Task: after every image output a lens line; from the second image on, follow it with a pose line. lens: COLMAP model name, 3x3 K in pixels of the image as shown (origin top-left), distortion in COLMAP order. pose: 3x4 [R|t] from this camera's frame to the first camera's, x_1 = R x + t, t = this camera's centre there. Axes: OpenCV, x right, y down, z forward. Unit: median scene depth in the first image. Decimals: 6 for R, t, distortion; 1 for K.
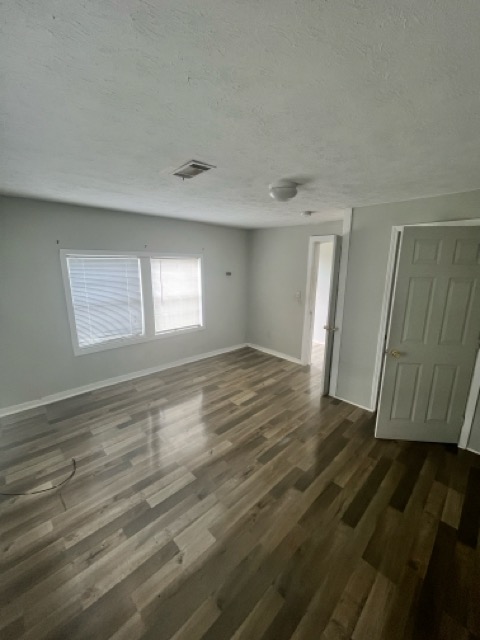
lens RADIAL K [[257.8, 0, 239.4], [0, 257.8, 318.6], [0, 0, 1]] dist [-0.002098, -0.000904]
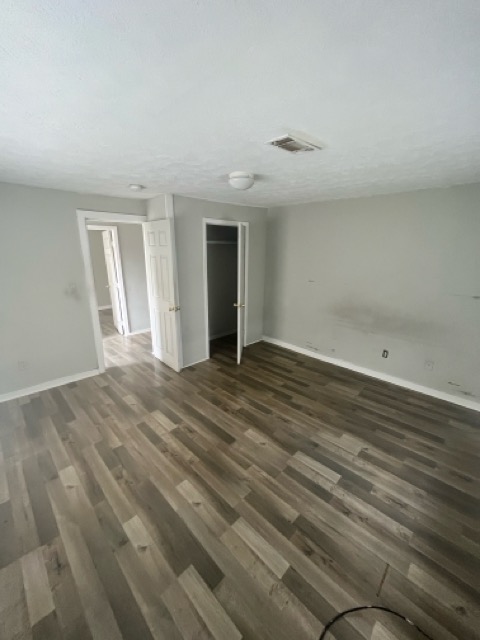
lens RADIAL K [[257.8, 0, 239.4], [0, 257.8, 318.6], [0, 0, 1]] dist [-0.002098, -0.000904]
pose [[-0.012490, -0.275019, 0.961358, -0.891824], [0.200476, 0.941222, 0.271863, -0.207751], [-0.979619, 0.196125, 0.043379, 0.922271]]
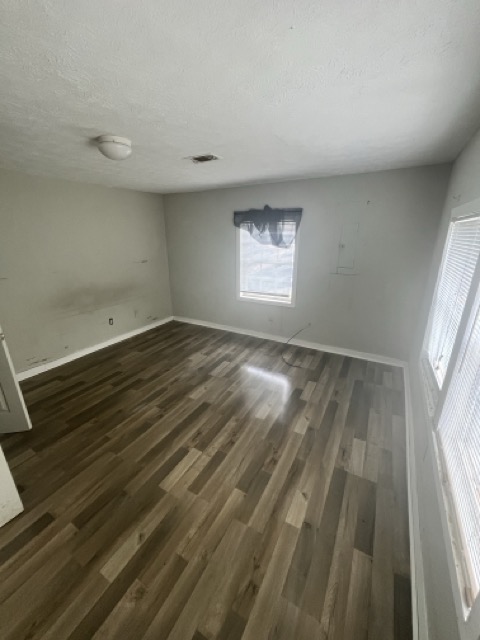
lens RADIAL K [[257.8, 0, 239.4], [0, 257.8, 318.6], [0, 0, 1]] dist [-0.002098, -0.000904]
pose [[-0.959191, 0.081889, -0.270643, 0.040957], [-0.065052, 0.867564, 0.493053, -0.384528], [0.275176, 0.490538, -0.826832, 1.847460]]
